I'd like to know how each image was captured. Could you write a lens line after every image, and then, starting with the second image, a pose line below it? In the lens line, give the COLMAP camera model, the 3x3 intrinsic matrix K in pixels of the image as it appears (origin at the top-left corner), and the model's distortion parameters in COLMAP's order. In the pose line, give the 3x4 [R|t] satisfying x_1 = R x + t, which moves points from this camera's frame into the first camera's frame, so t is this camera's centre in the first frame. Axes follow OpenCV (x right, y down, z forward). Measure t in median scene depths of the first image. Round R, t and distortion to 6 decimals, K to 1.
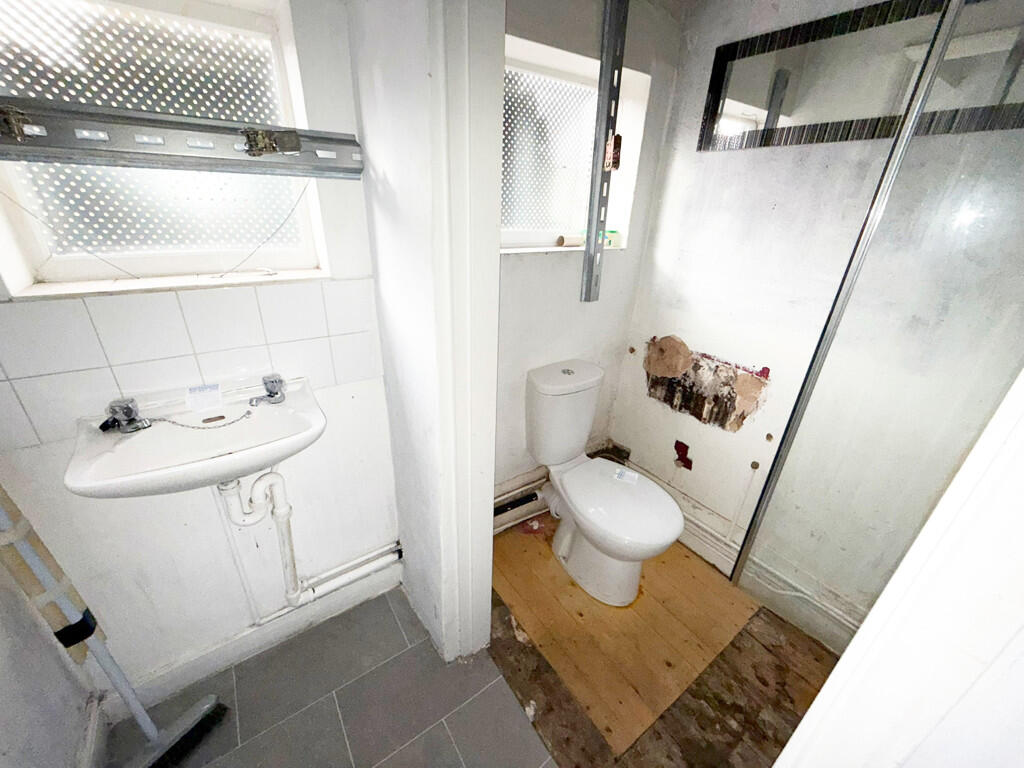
lens RADIAL K [[407.9, 0, 510.8], [0, 407.9, 387.6], [0, 0, 1]] dist [-0.000713, 0.000329]
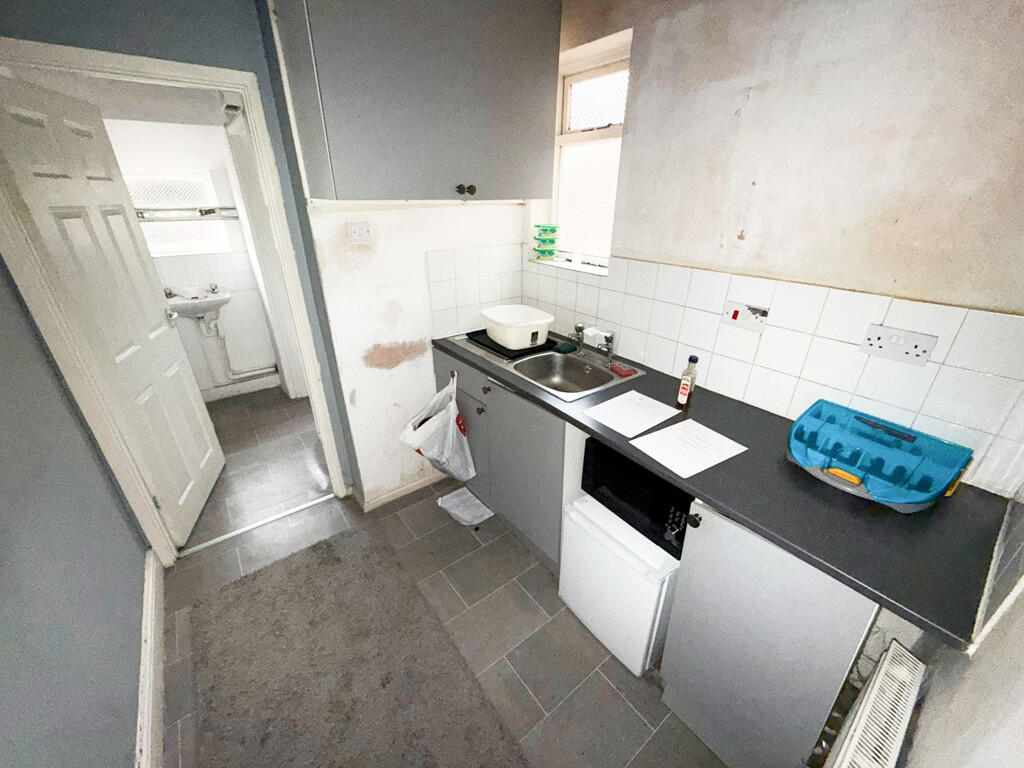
lens RADIAL K [[407.9, 0, 510.8], [0, 407.9, 387.6], [0, 0, 1]] dist [-0.000713, 0.000329]
pose [[0.998189, -0.050007, 0.033444, 1.007883], [0.049777, 0.998731, 0.007690, 0.558635], [-0.033786, -0.006011, 0.999411, -1.439087]]
